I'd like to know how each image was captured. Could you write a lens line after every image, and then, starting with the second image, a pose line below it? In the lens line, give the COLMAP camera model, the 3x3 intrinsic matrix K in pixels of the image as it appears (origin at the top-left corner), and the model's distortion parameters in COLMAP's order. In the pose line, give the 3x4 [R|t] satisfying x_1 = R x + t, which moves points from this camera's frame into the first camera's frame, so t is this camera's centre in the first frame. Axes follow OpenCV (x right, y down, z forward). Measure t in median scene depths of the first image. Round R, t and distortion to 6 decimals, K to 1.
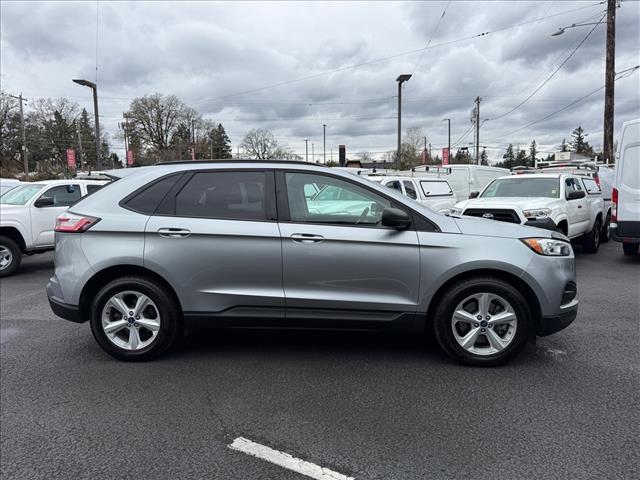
lens RADIAL K [[436.8, 0, 320.0], [0, 436.8, 240.0], [0, 0, 1]] dist [0.063360, -0.065521]
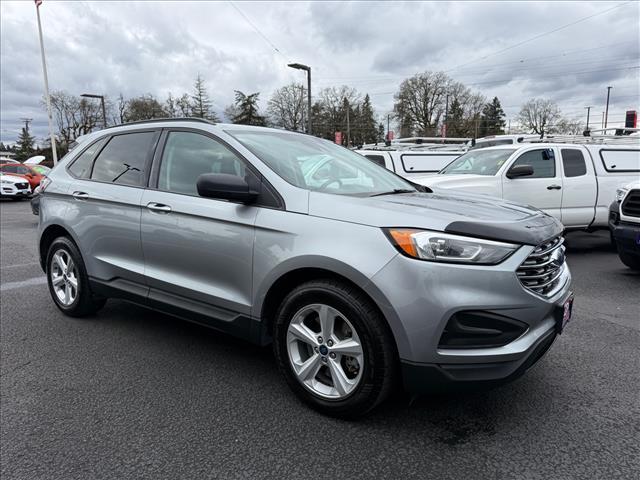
lens RADIAL K [[436.8, 0, 320.0], [0, 436.8, 240.0], [0, 0, 1]] dist [0.063360, -0.065521]
pose [[0.864668, 0.090726, -0.494083, 0.678969], [-0.064483, 0.995465, 0.069945, -0.023525], [0.498188, -0.028619, 0.866597, 0.419889]]
